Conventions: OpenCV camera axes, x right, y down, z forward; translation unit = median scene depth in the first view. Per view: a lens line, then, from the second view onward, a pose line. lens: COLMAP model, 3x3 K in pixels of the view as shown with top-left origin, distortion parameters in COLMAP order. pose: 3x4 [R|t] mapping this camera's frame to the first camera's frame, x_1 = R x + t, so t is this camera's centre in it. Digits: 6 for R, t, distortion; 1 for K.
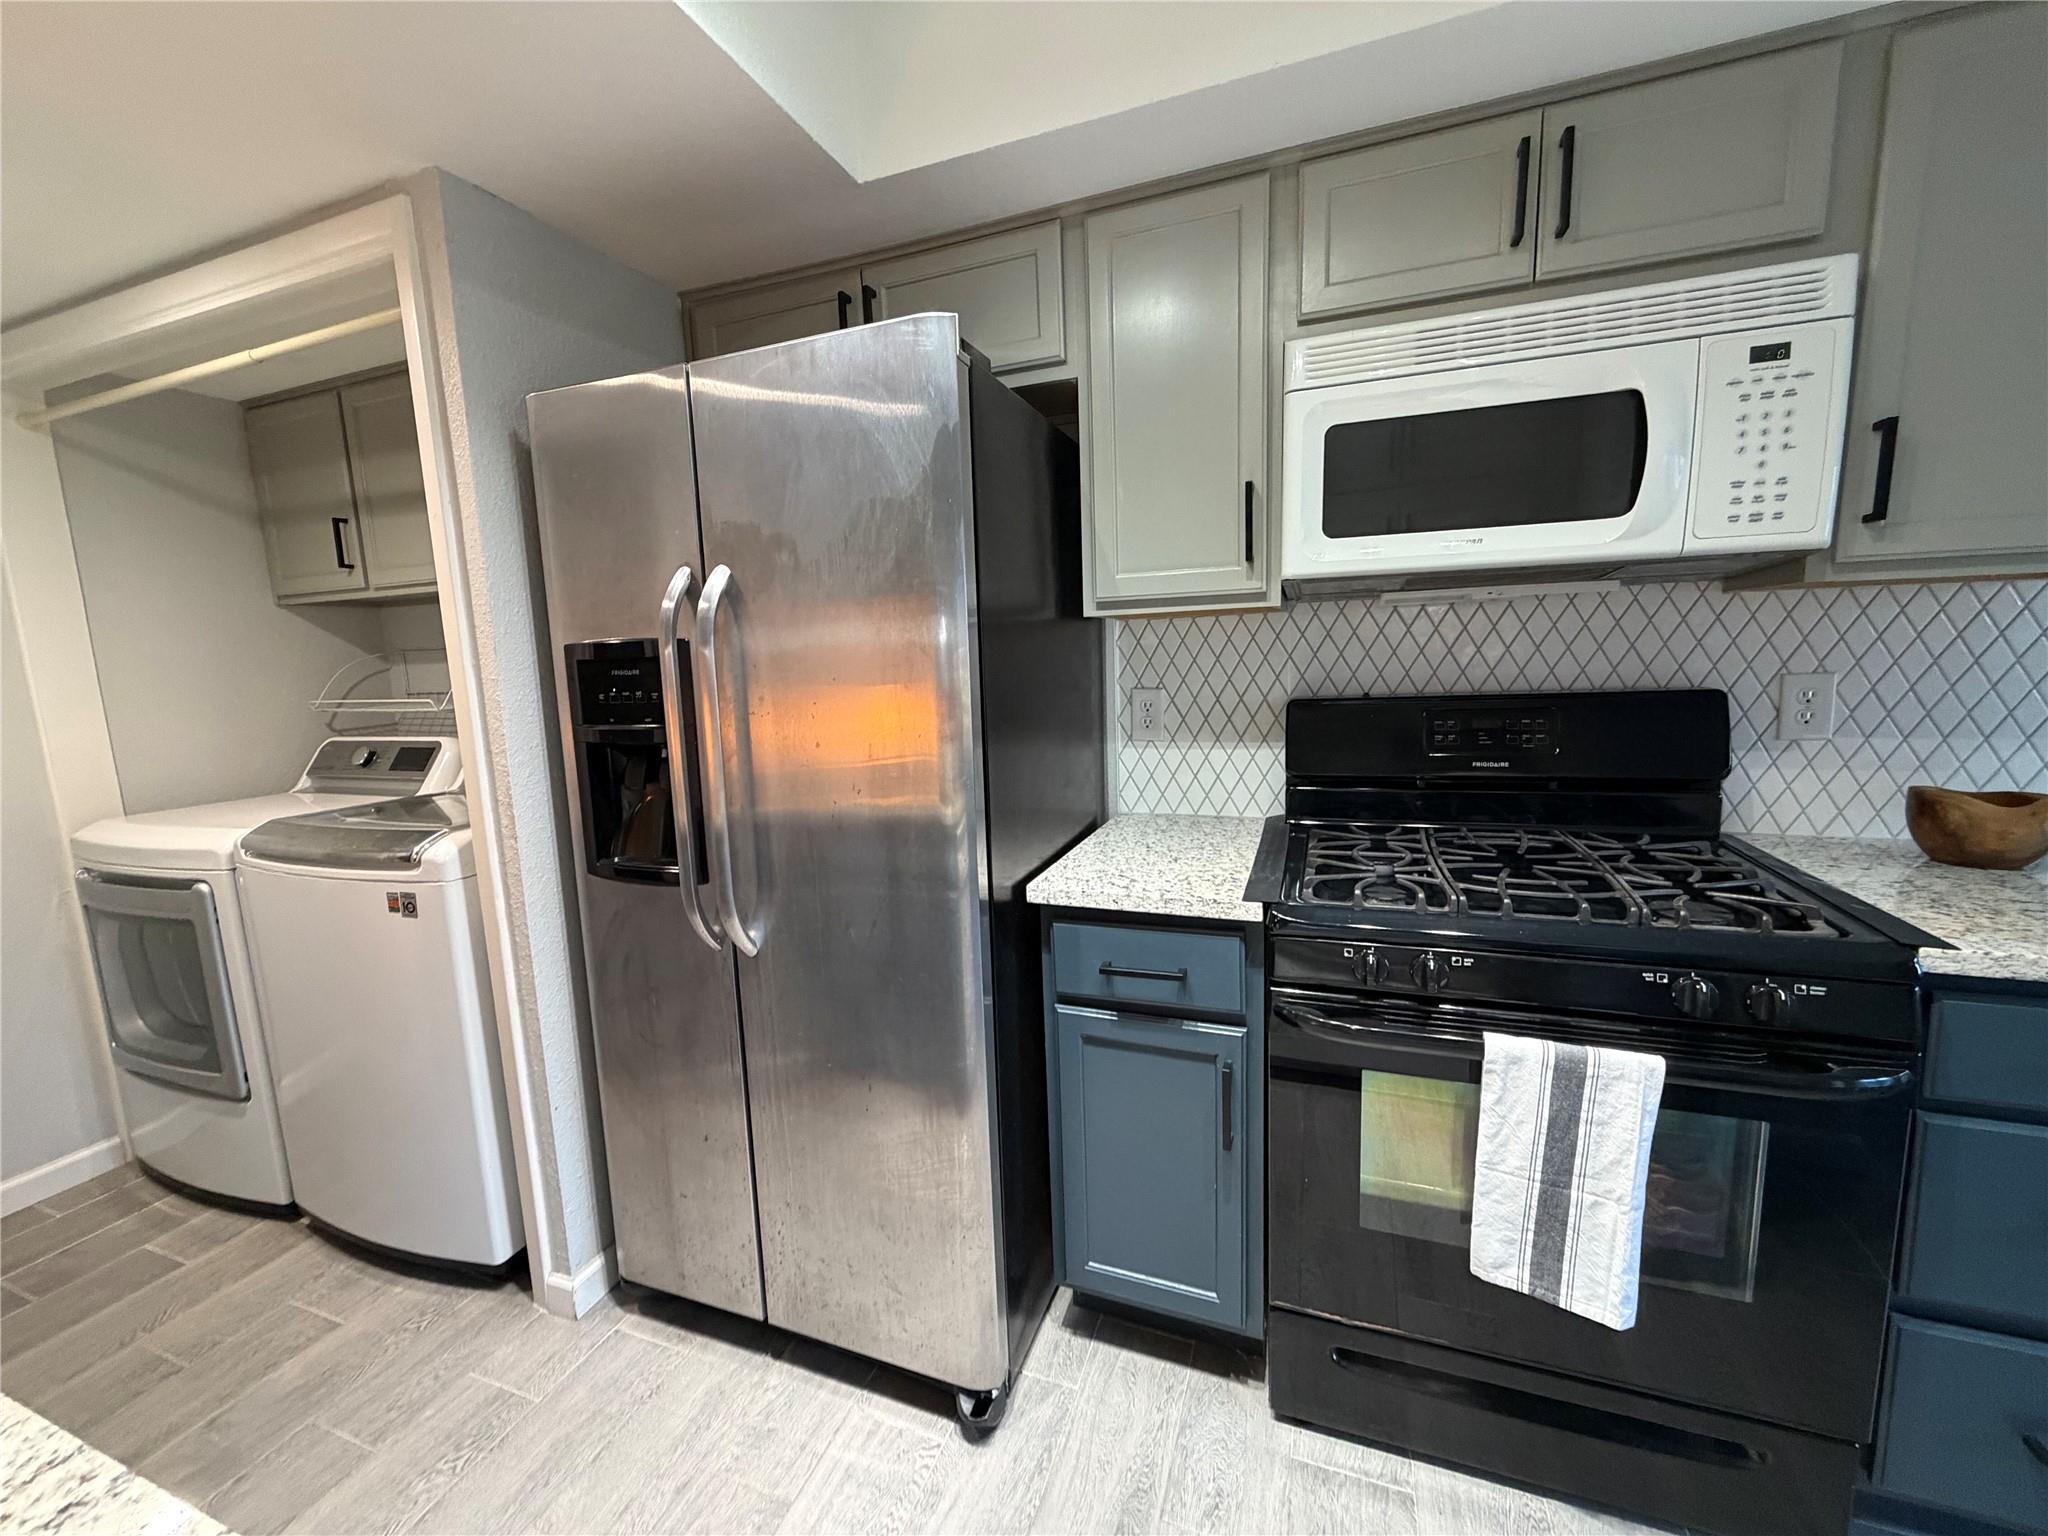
lens RADIAL K [[801.0, 0, 1024.6], [0, 801.0, 766.4], [0, 0, 1]] dist [0.001522, 0.000734]
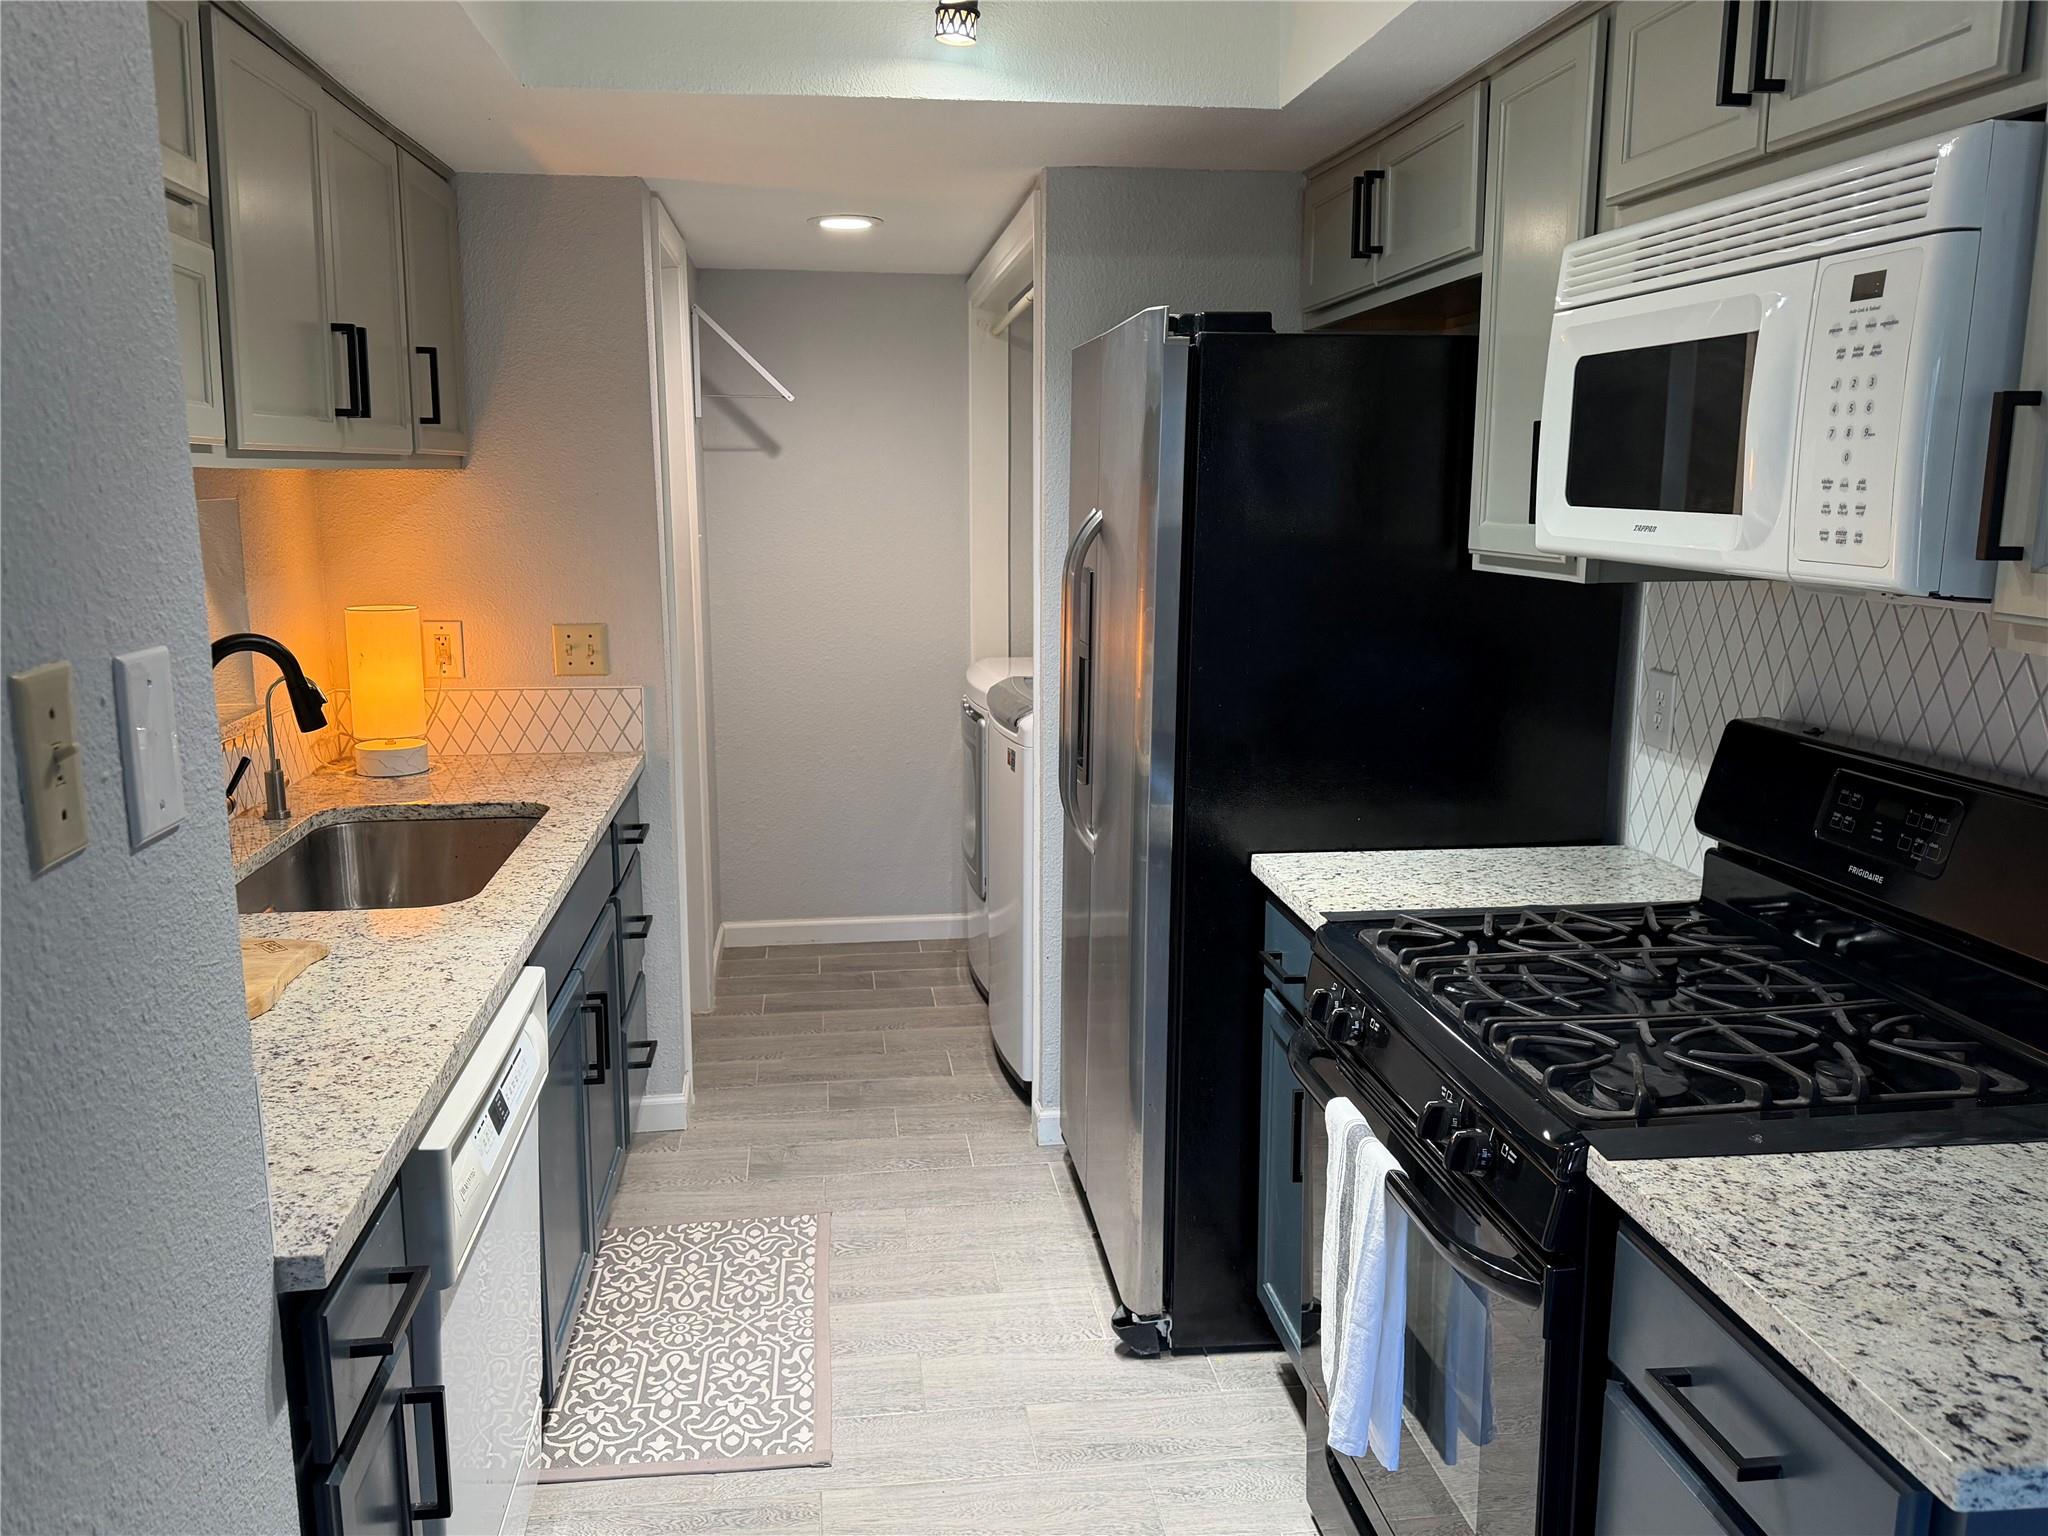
lens RADIAL K [[1569.2, 0, 1024.2], [0, 1569.2, 762.6], [0, 0, 1]] dist [0.011582, -0.003532]
pose [[0.466572, 0.193088, -0.863150, 1.716640], [-0.140925, 0.979642, 0.142972, -0.219532], [0.873184, 0.054932, 0.484285, -0.172214]]
